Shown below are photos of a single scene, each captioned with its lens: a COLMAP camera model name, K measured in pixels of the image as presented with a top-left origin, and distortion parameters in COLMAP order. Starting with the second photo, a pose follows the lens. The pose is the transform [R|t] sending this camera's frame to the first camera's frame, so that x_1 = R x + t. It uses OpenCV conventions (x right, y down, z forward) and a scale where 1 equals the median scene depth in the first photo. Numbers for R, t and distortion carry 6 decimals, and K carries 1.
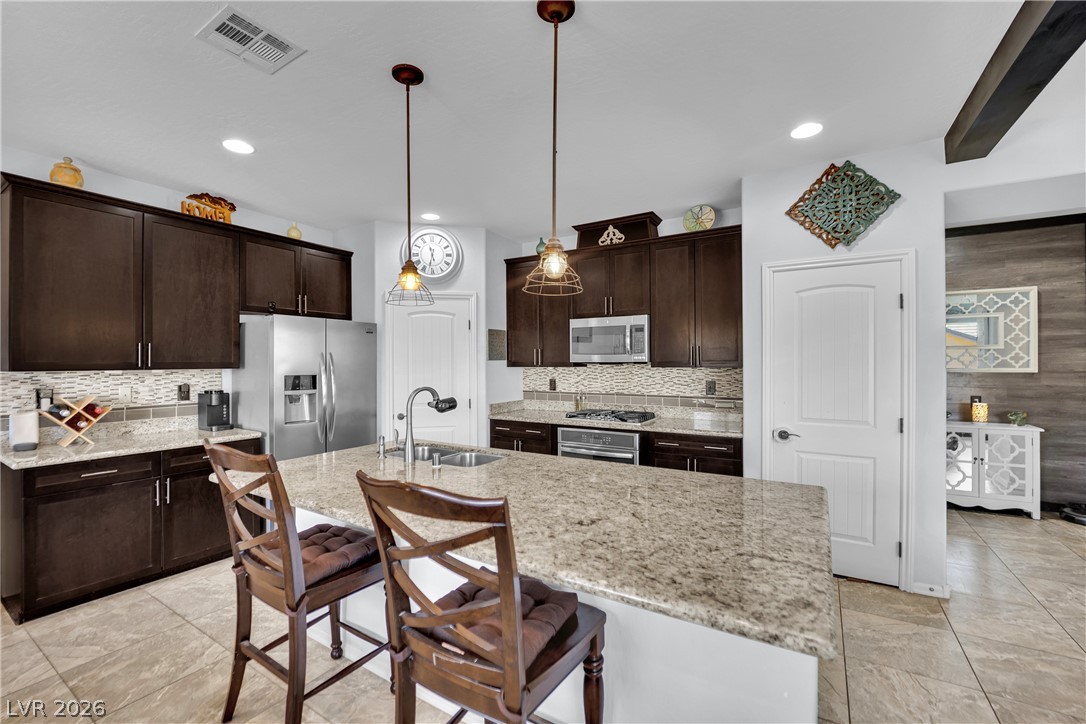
lens RADIAL K [[448.5, 0, 540.5], [0, 448.5, 363.2], [0, 0, 1]] dist [-0.024054, 0.000250]
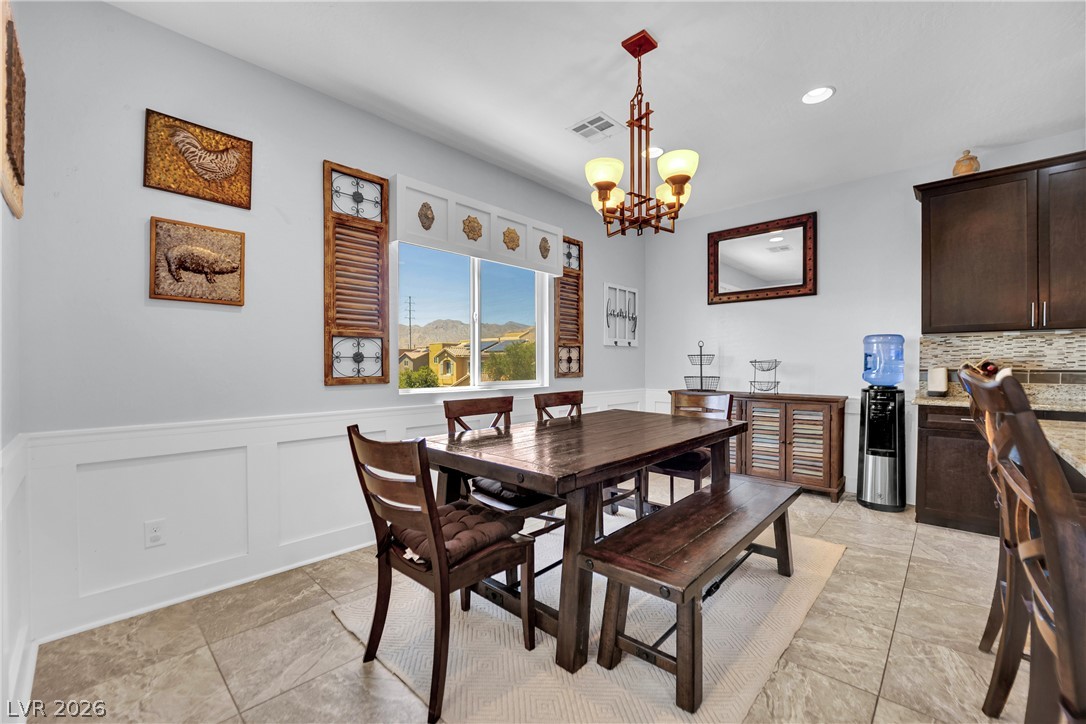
lens RADIAL K [[442.8, 0, 541.4], [0, 442.8, 366.3], [0, 0, 1]] dist [-0.014341, -0.003533]
pose [[-0.203928, 0.009207, -0.978943, 0.200175], [0.000178, 0.999956, 0.009368, 0.066308], [0.978986, 0.001736, -0.203921, 0.085041]]
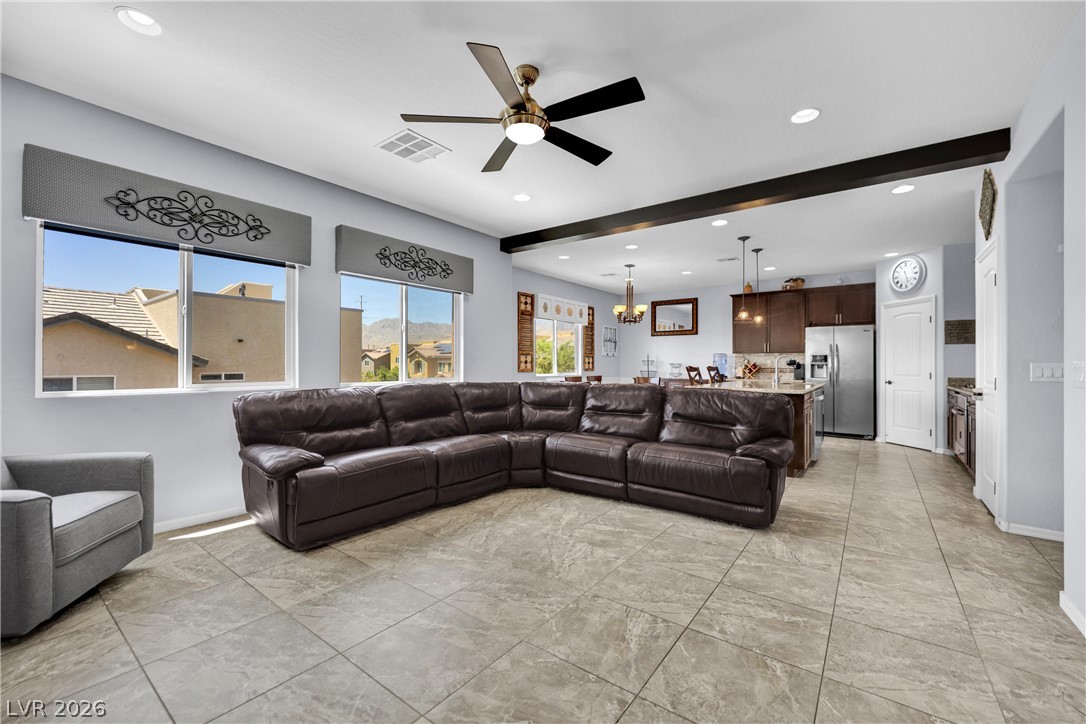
lens RADIAL K [[442.8, 0, 541.4], [0, 442.8, 366.3], [0, 0, 1]] dist [-0.014341, -0.003533]
pose [[-0.097884, 0.007615, -0.995169, 1.462156], [-0.004876, 0.999955, 0.008131, 0.061542], [0.995186, 0.005648, -0.097842, -0.087365]]
